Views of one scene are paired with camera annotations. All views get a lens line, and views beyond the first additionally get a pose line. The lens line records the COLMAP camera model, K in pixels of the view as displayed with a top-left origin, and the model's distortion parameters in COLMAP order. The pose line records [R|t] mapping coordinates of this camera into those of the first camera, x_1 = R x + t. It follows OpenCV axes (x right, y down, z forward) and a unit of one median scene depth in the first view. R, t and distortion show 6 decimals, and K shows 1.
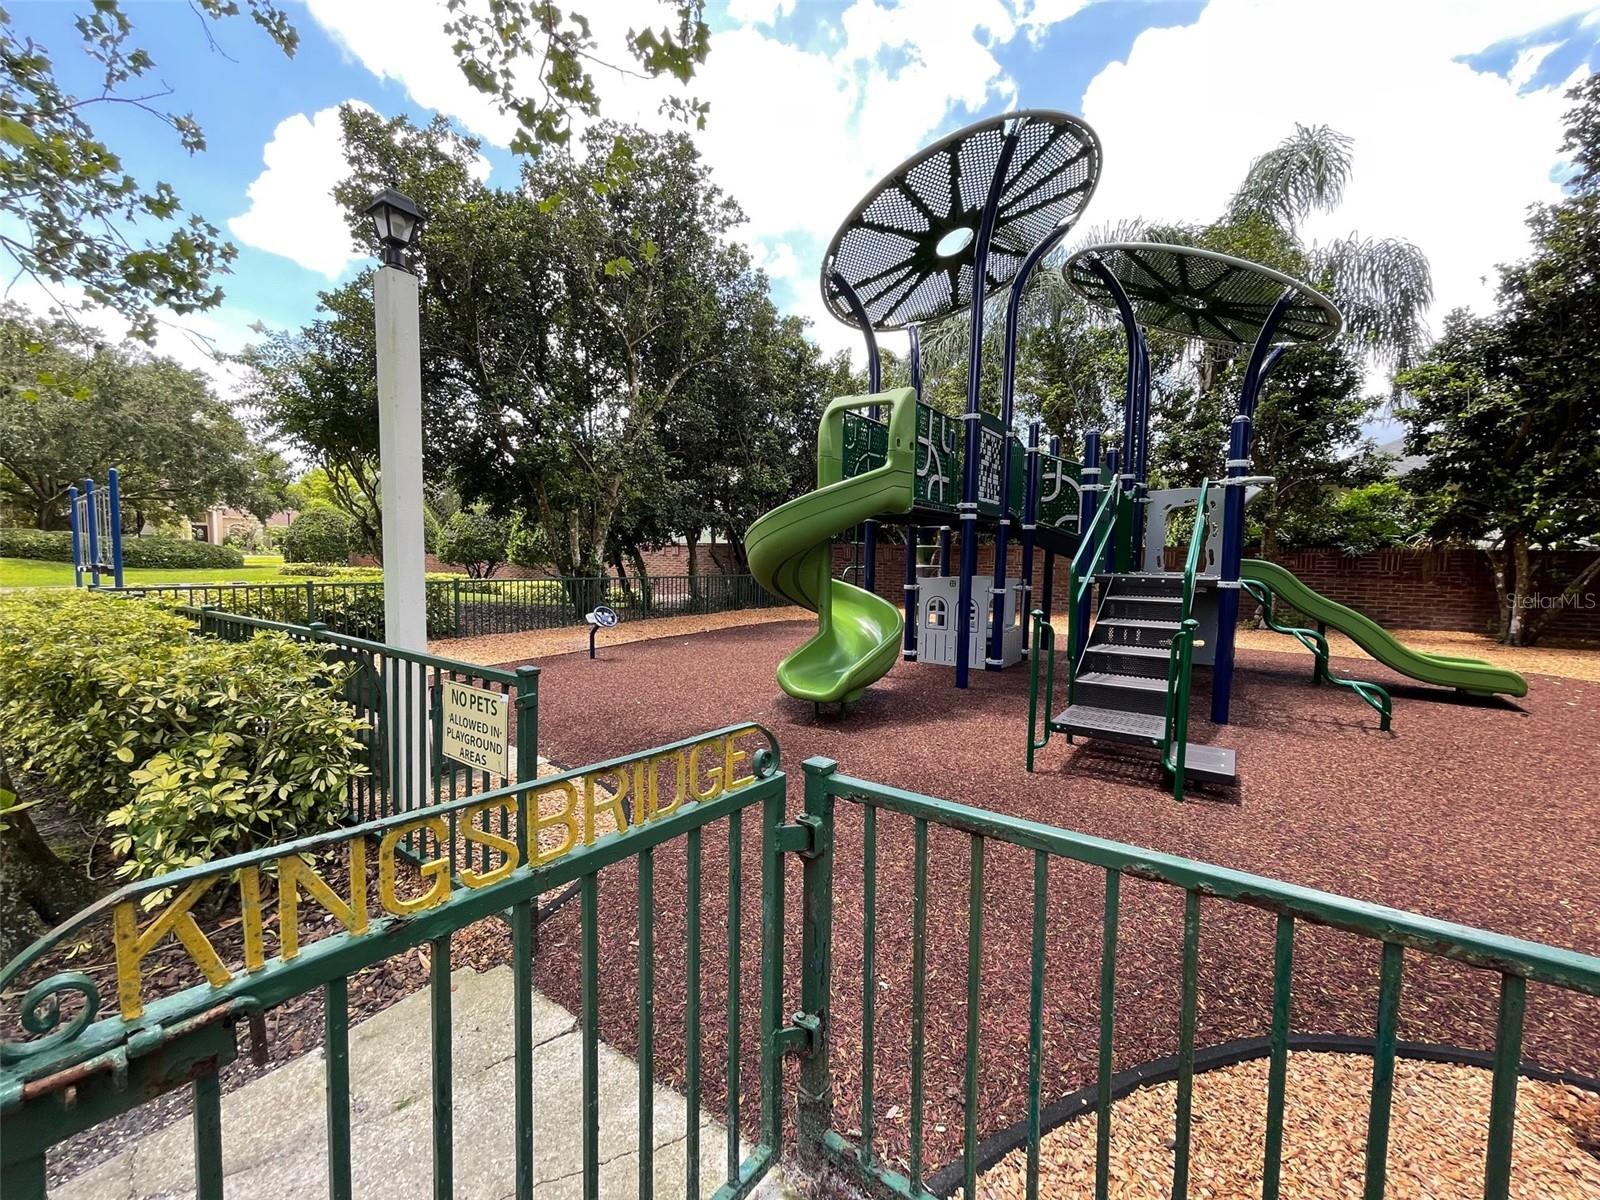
lens RADIAL K [[653.2, 0, 793.4], [0, 653.2, 594.9], [0, 0, 1]] dist [-0.000172, 0.001095]
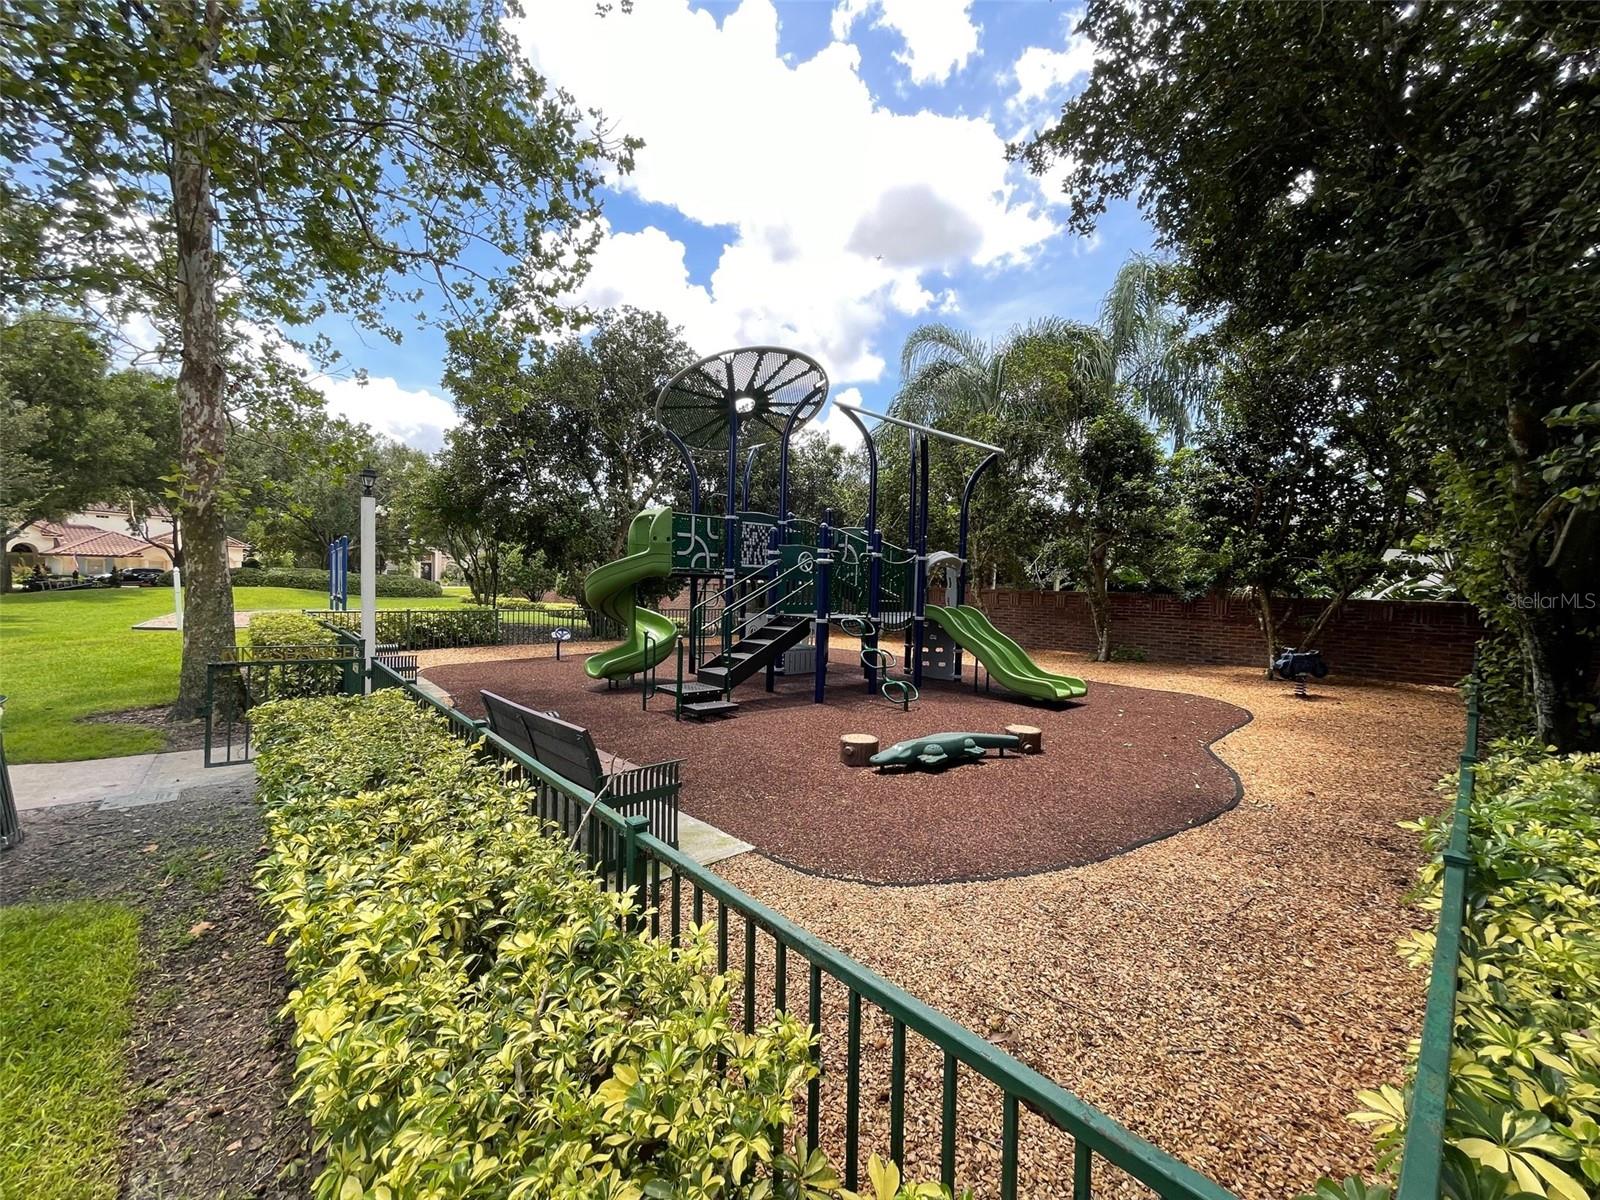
lens RADIAL K [[653.2, 0, 793.4], [0, 653.2, 594.9], [0, 0, 1]] dist [-0.000172, 0.001095]
pose [[0.969573, 0.011555, -0.244528, 0.662053], [-0.022824, 0.998801, -0.043301, -0.005937], [0.243734, 0.047565, 0.968675, -0.439056]]
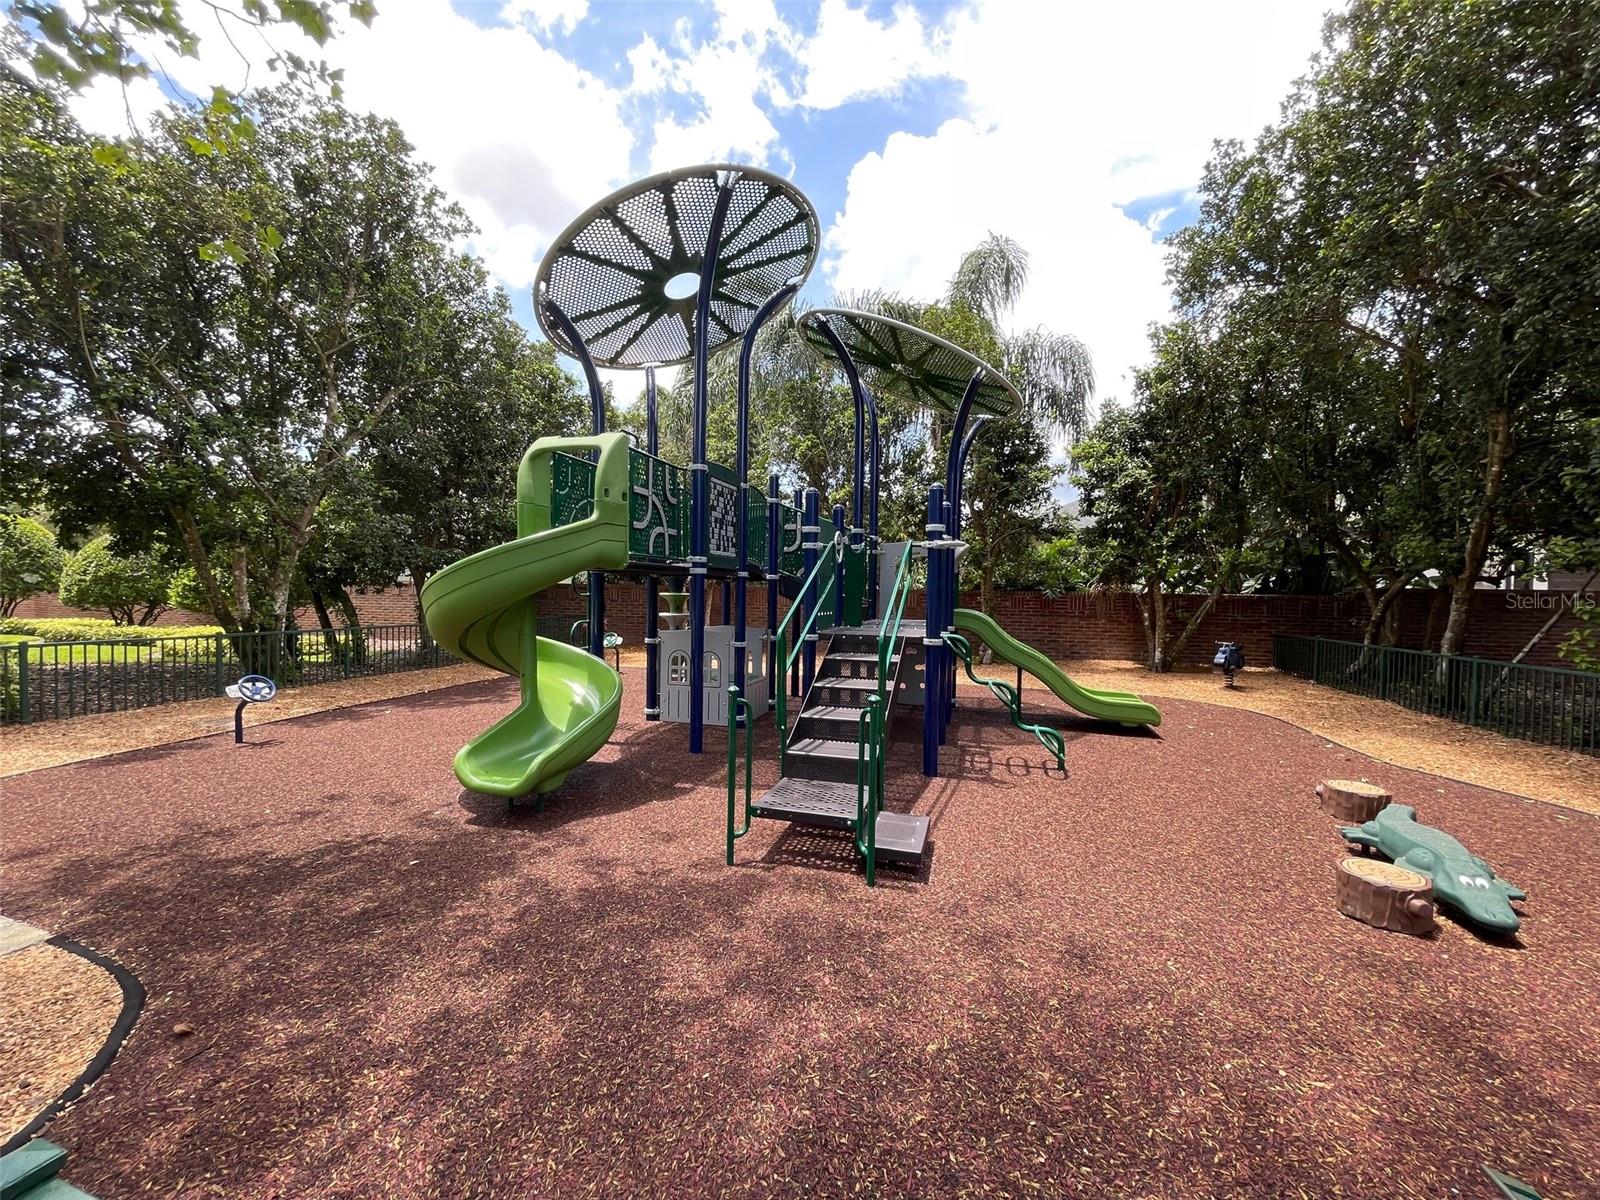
lens RADIAL K [[653.2, 0, 793.4], [0, 653.2, 594.9], [0, 0, 1]] dist [-0.000172, 0.001095]
pose [[0.950494, -0.005145, 0.310701, 0.084304], [0.020452, 0.998731, -0.046028, -0.030838], [-0.310070, 0.050104, 0.949392, 0.047238]]
